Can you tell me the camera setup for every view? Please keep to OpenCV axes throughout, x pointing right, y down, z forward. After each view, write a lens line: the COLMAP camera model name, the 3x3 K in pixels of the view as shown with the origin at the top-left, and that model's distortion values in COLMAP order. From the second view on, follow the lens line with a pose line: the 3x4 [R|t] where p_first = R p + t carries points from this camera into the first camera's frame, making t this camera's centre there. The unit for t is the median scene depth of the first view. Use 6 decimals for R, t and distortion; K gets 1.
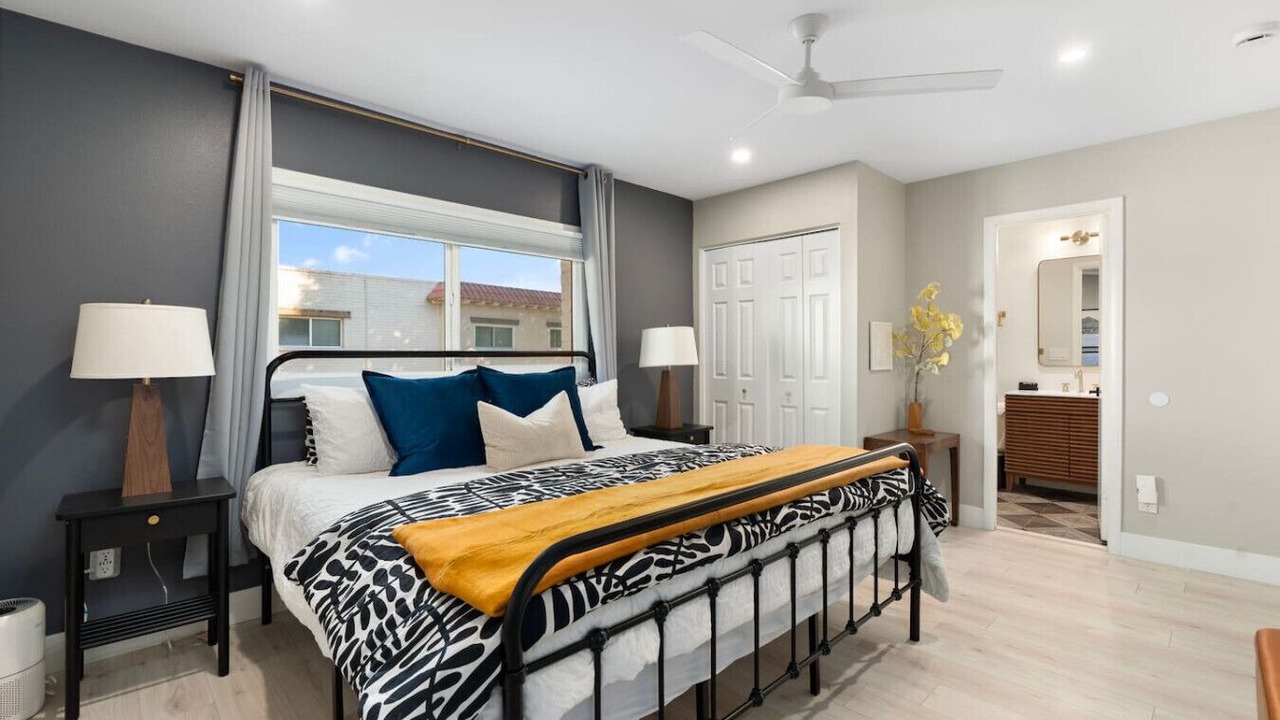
lens RADIAL K [[572.9, 0, 640.0], [0, 572.9, 360.0], [0, 0, 1]] dist [0.000039, 0.000112]
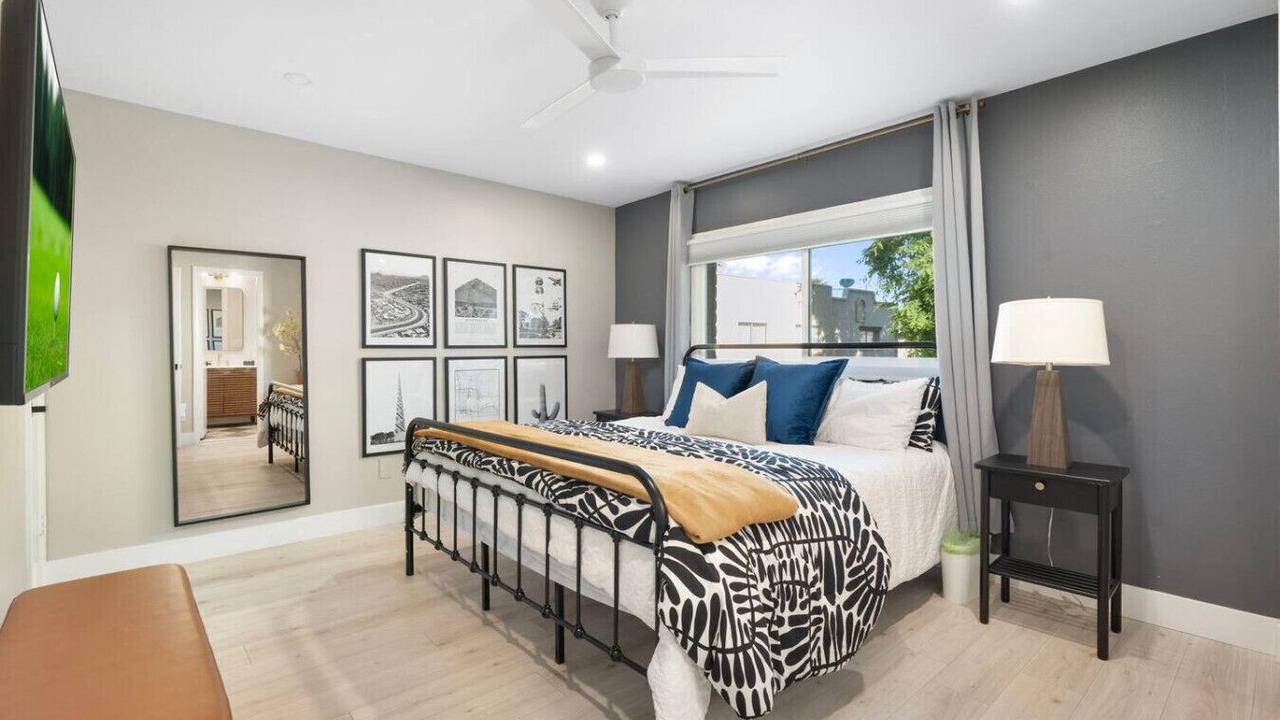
lens RADIAL K [[572.9, 0, 640.0], [0, 572.9, 360.0], [0, 0, 1]] dist [0.000039, 0.000112]
pose [[-0.056135, 0.026937, -0.998060, 0.994773], [-0.008648, 0.999585, 0.027464, -0.012892], [0.998386, 0.010173, -0.055879, 0.880422]]
